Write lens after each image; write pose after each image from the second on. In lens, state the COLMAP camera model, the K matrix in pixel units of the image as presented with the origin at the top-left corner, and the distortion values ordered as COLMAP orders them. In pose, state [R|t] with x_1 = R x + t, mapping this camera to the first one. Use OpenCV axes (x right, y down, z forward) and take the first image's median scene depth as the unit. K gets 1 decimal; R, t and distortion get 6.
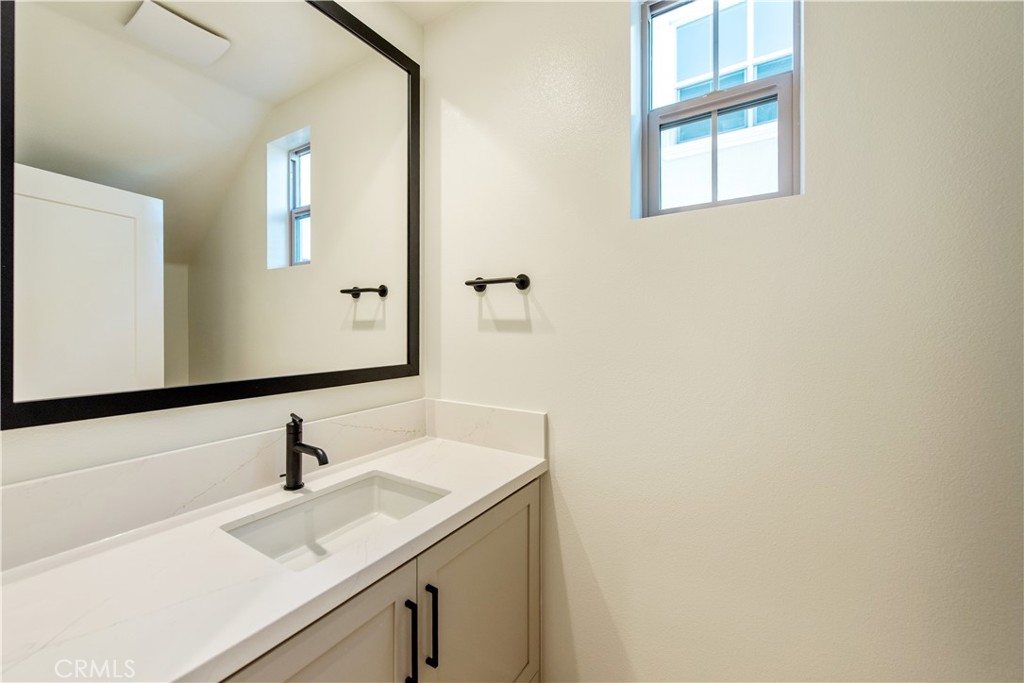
lens RADIAL K [[405.2, 0, 512.0], [0, 405.2, 341.5], [0, 0, 1]] dist [-0.047949, -0.000004]
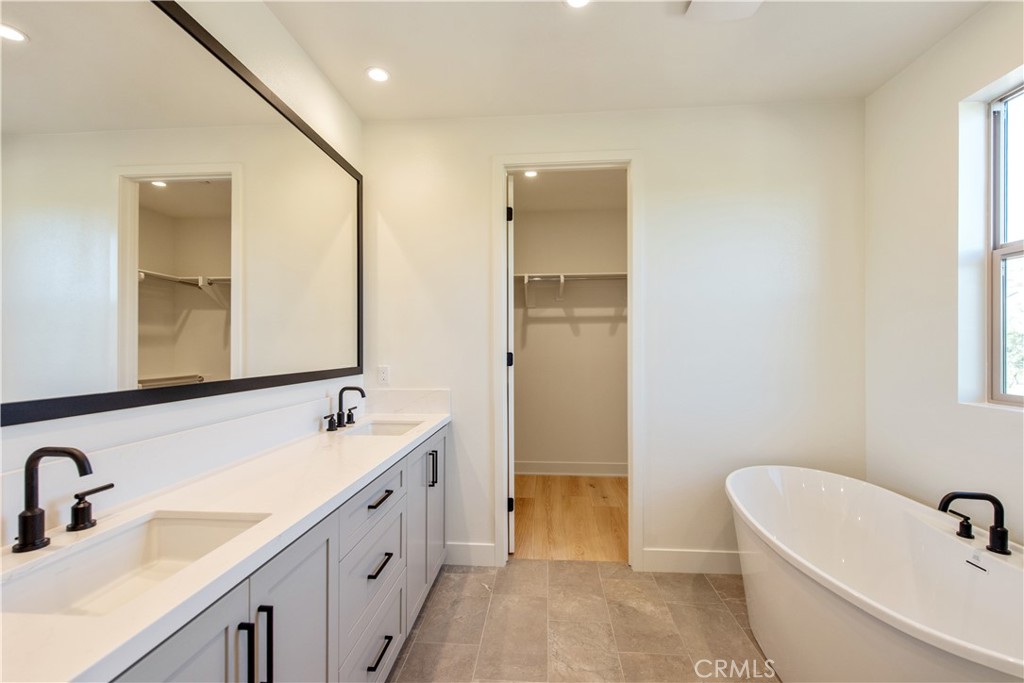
lens RADIAL K [[436.2, 0, 512.0], [0, 436.2, 341.5], [0, 0, 1]] dist [0.010206, -0.000205]
pose [[0.888707, 0.015298, 0.458221, -0.179090], [0.002726, 0.999249, -0.038648, 0.009066], [-0.458468, 0.035595, 0.887998, -0.286058]]
